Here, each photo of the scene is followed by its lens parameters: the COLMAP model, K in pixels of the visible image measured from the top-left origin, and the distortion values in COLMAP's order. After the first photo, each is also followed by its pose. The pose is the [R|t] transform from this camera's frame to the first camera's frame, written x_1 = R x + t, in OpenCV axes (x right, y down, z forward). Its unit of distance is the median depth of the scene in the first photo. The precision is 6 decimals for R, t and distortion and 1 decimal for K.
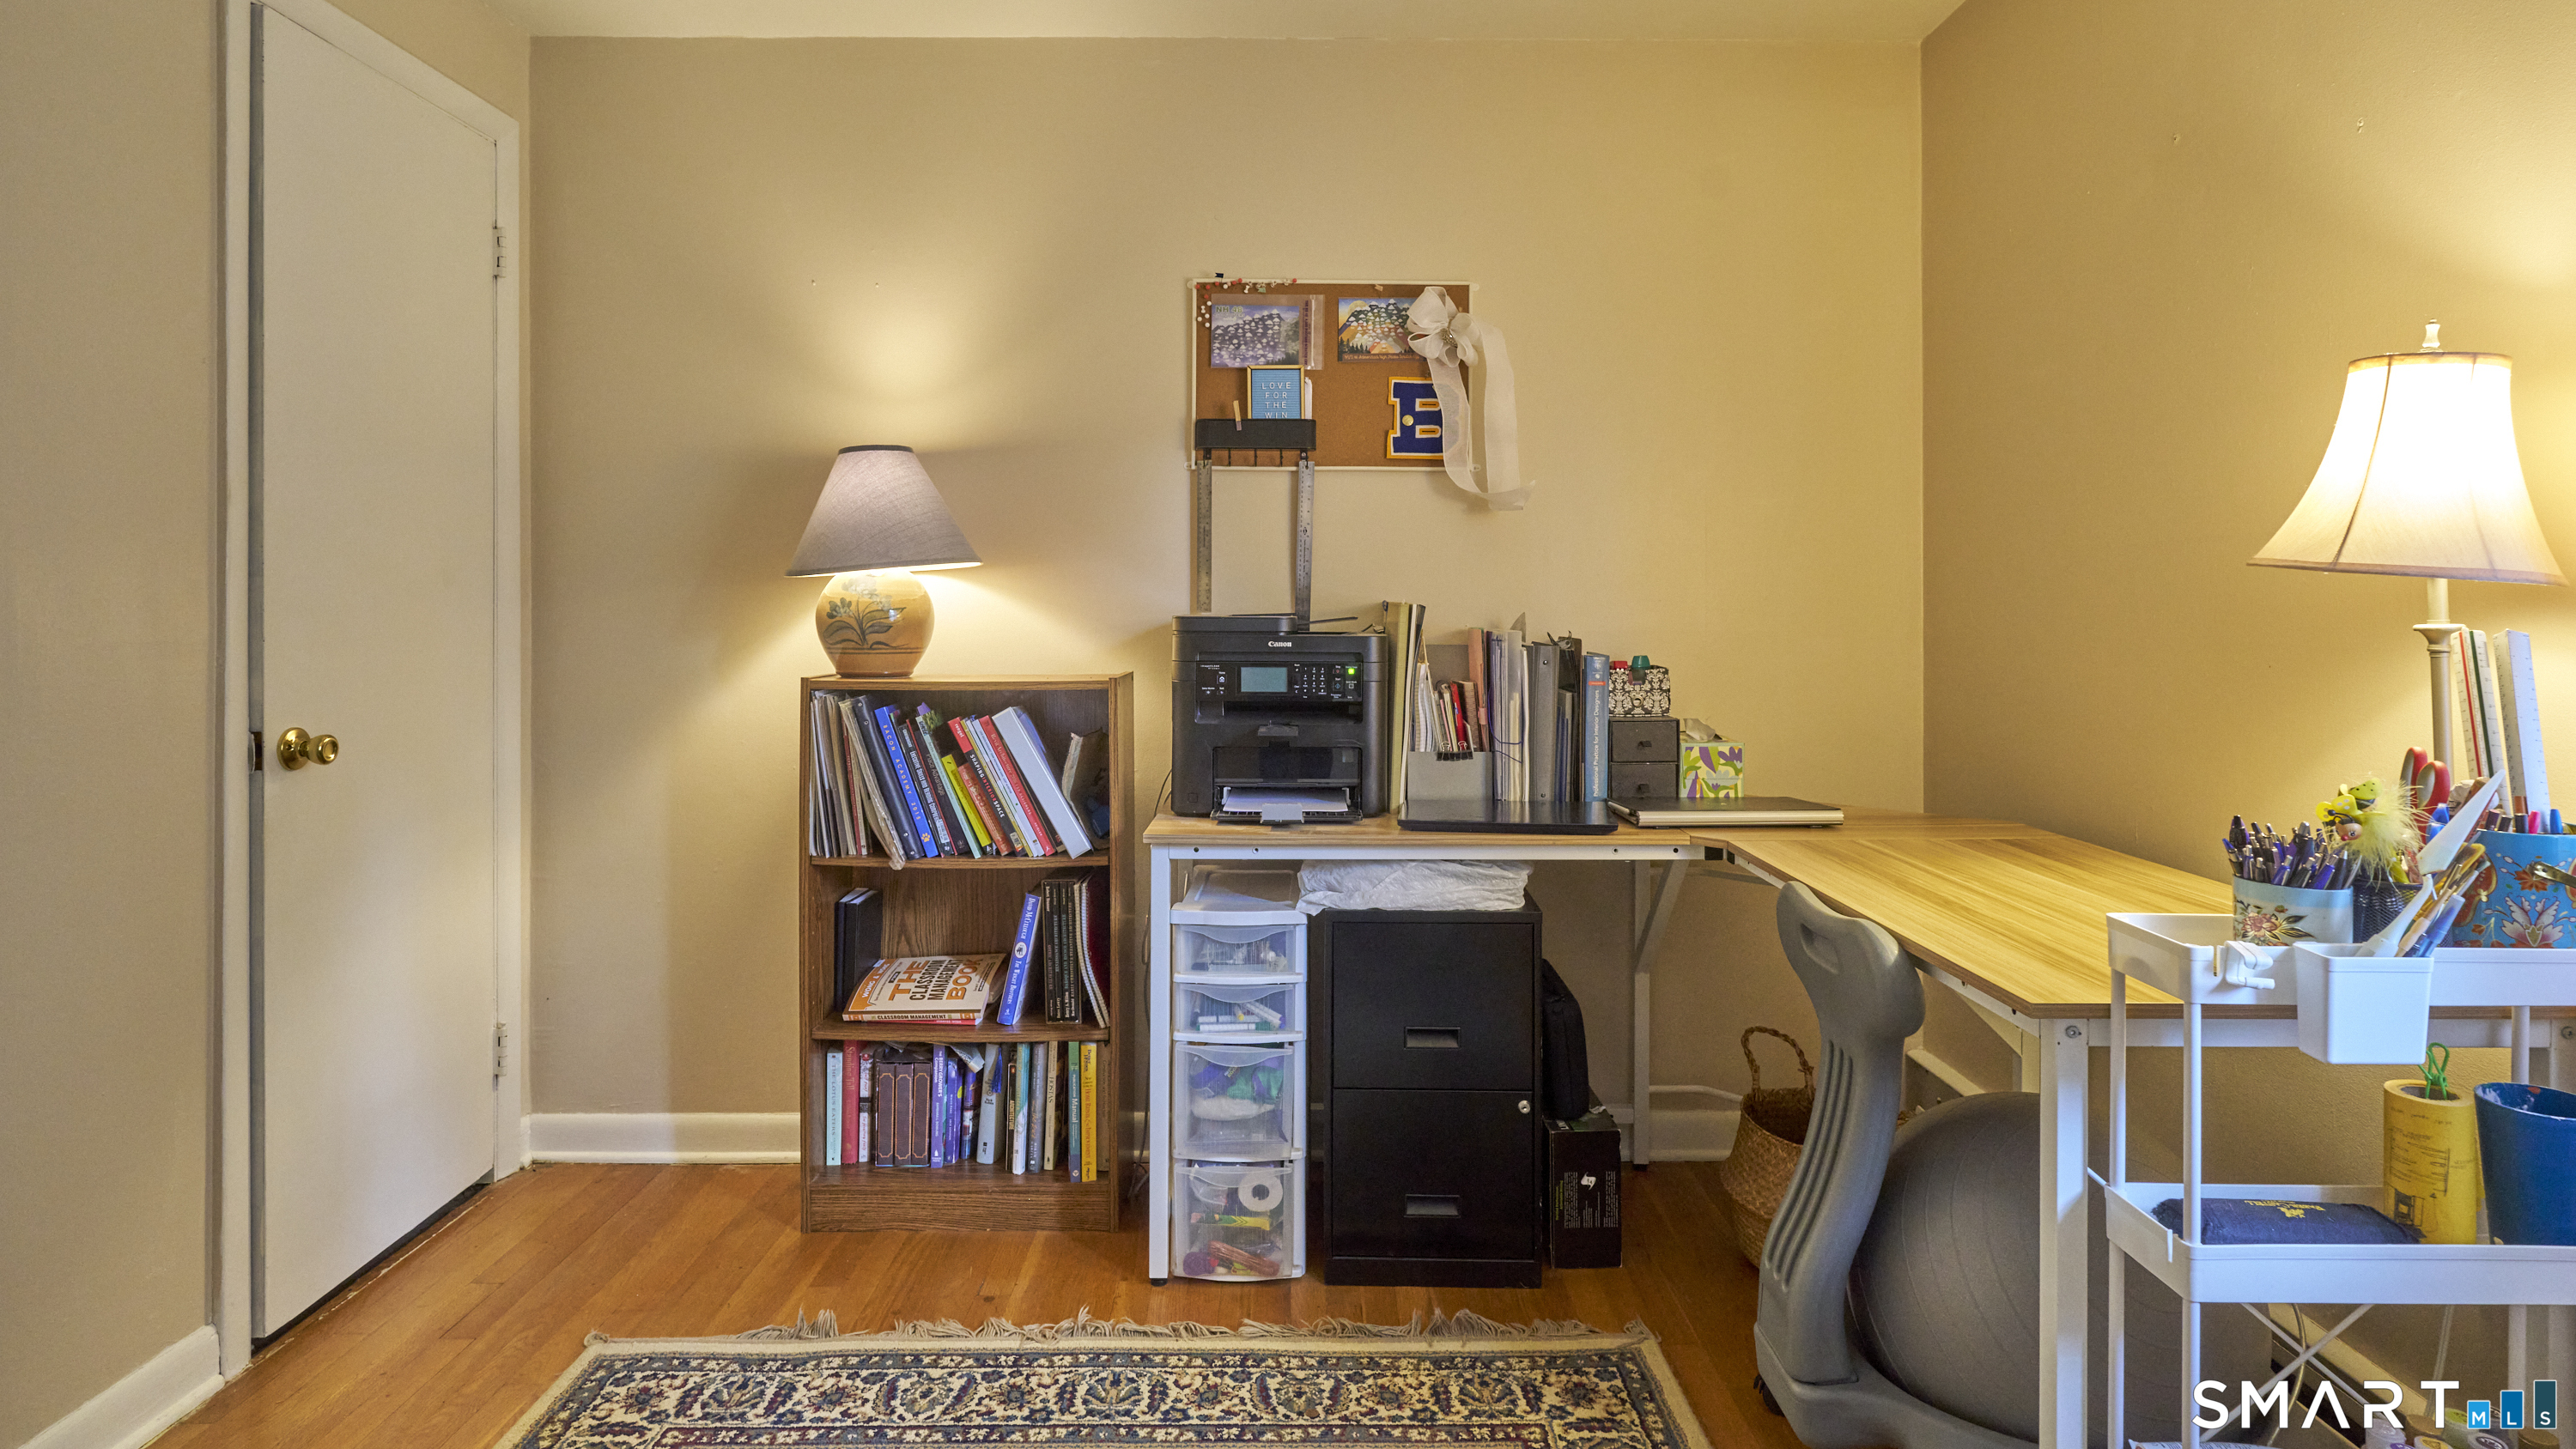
lens RADIAL K [[1320.5, 0, 1290.8], [0, 1320.5, 656.1], [0, 0, 1]] dist [-0.000515, -0.000340]
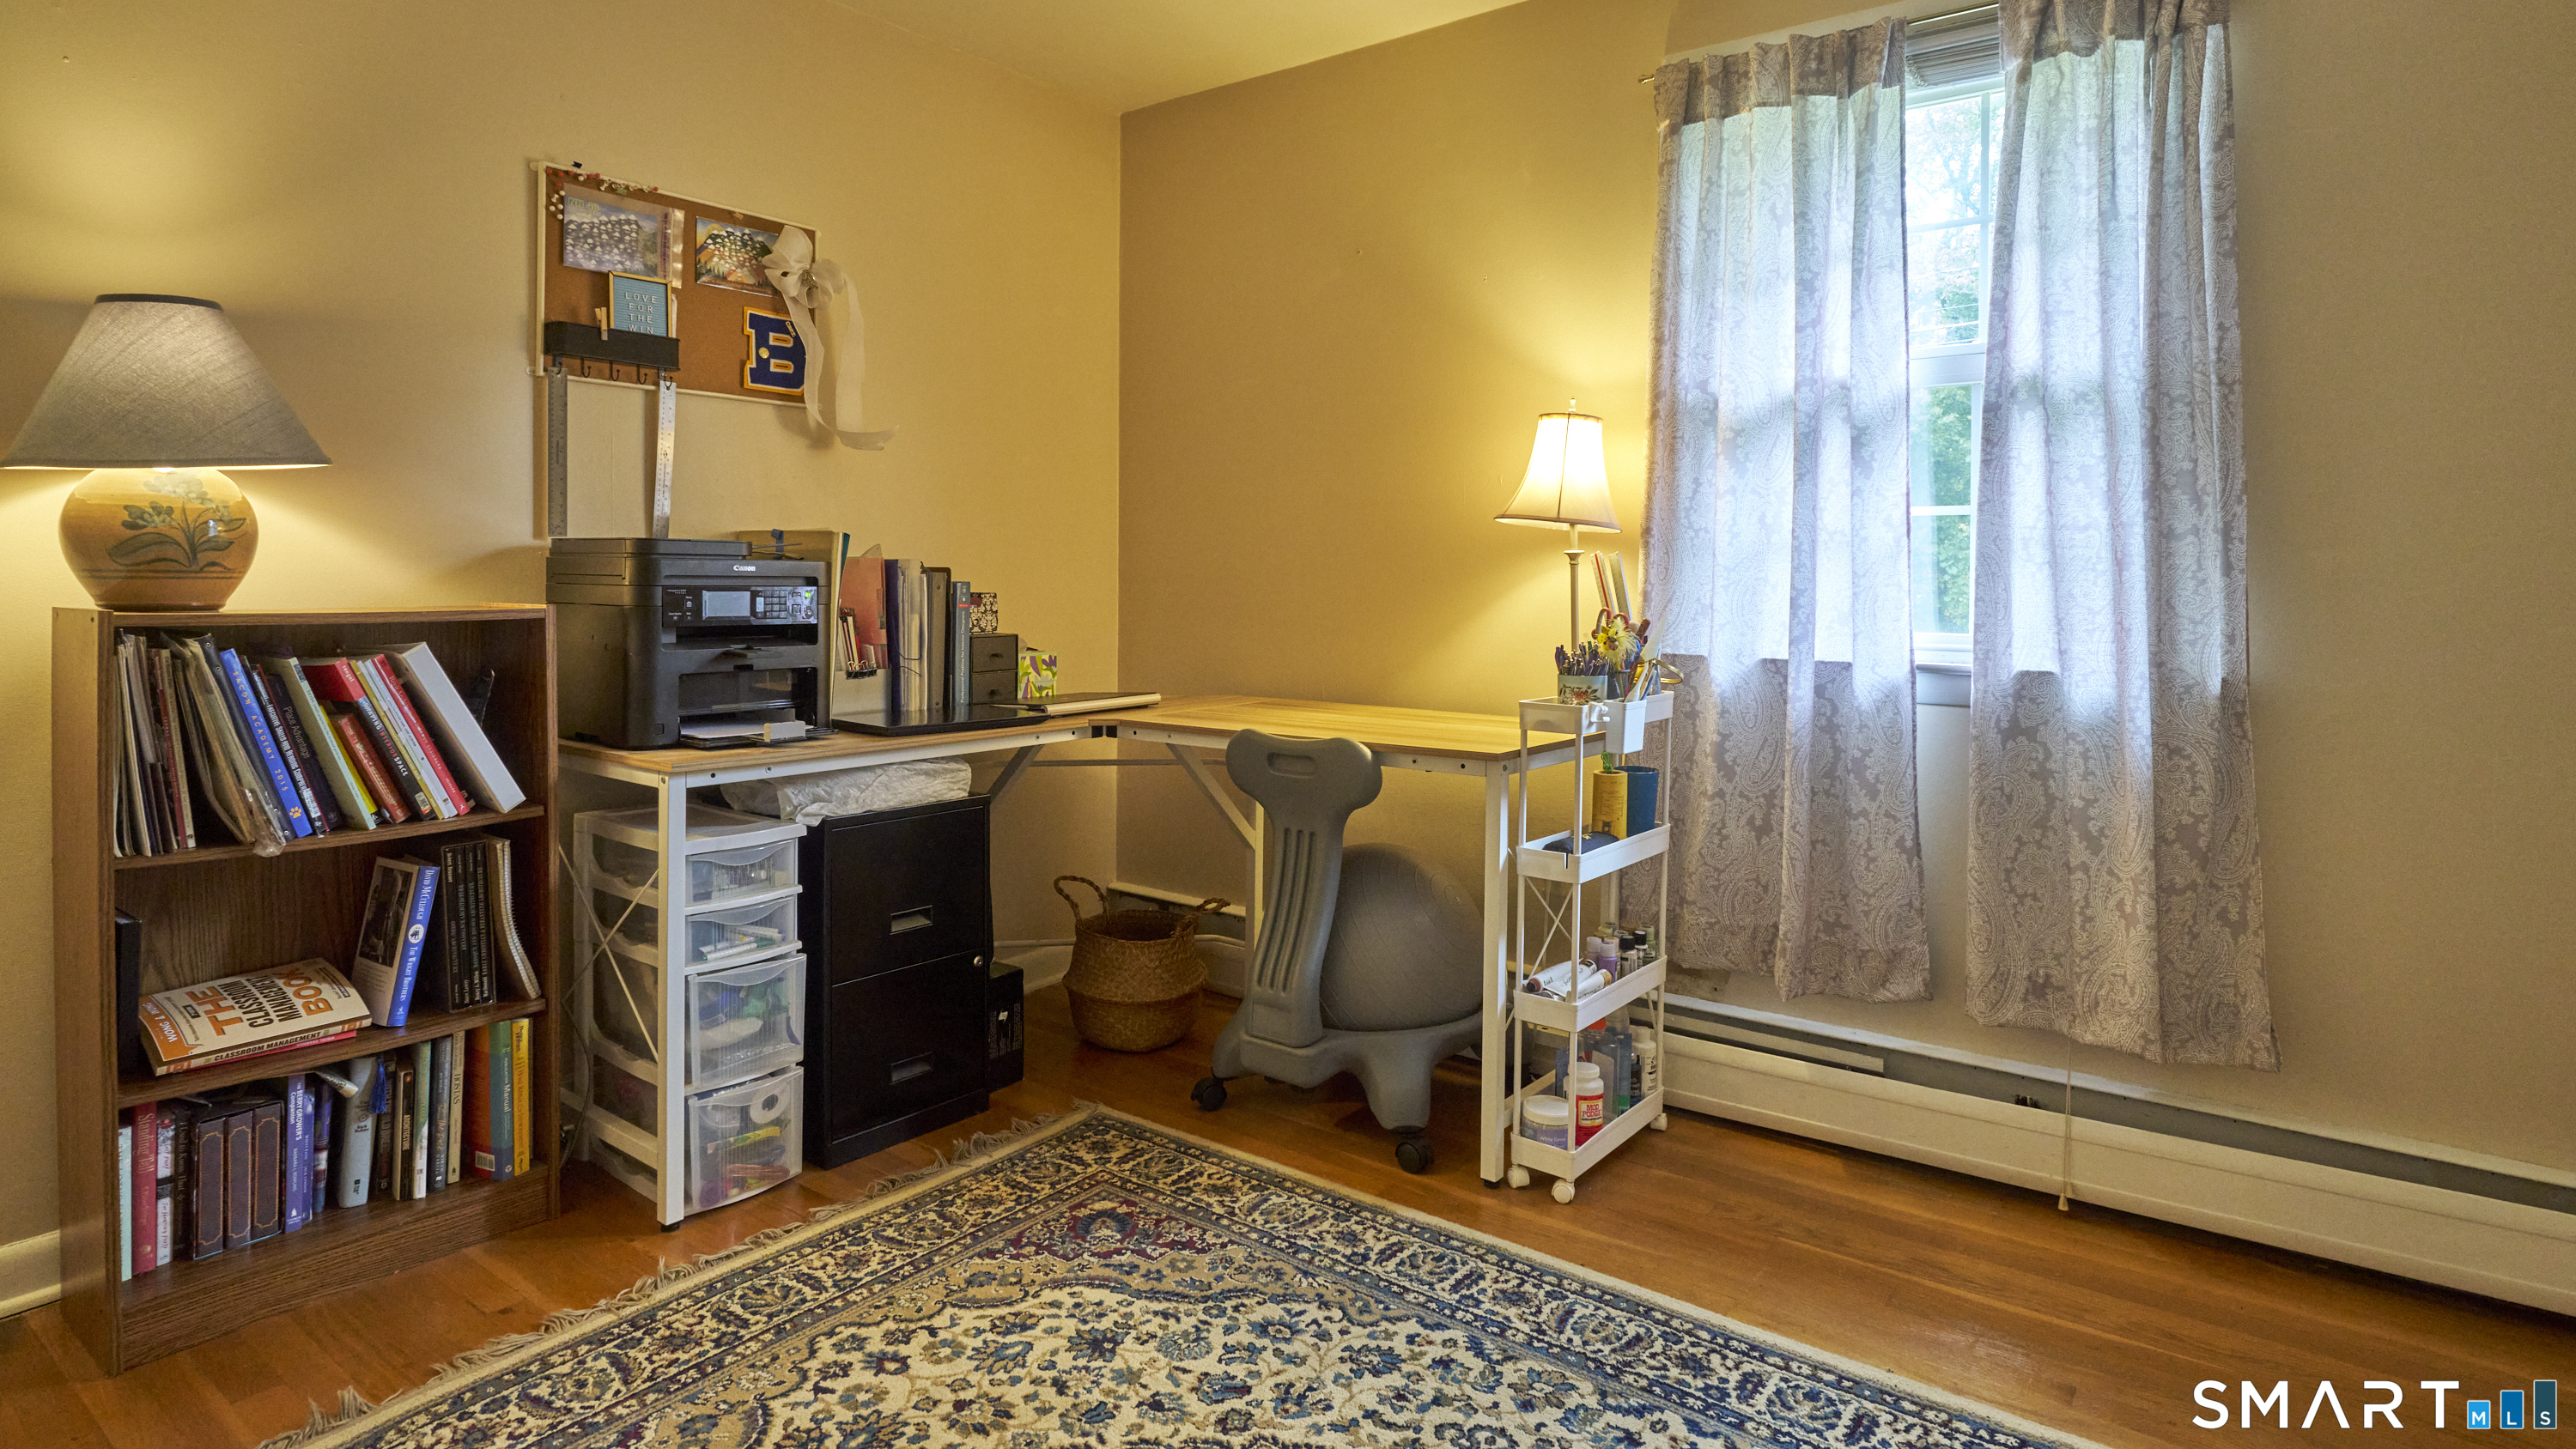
lens RADIAL K [[1339.3, 0, 1282.2], [0, 1339.3, 673.2], [0, 0, 1]] dist [-0.002064, -0.000765]
pose [[0.617662, -0.053325, 0.784634, -0.537196], [0.019717, 0.998435, 0.052334, 0.024506], [-0.786196, -0.016854, 0.617747, 0.046764]]
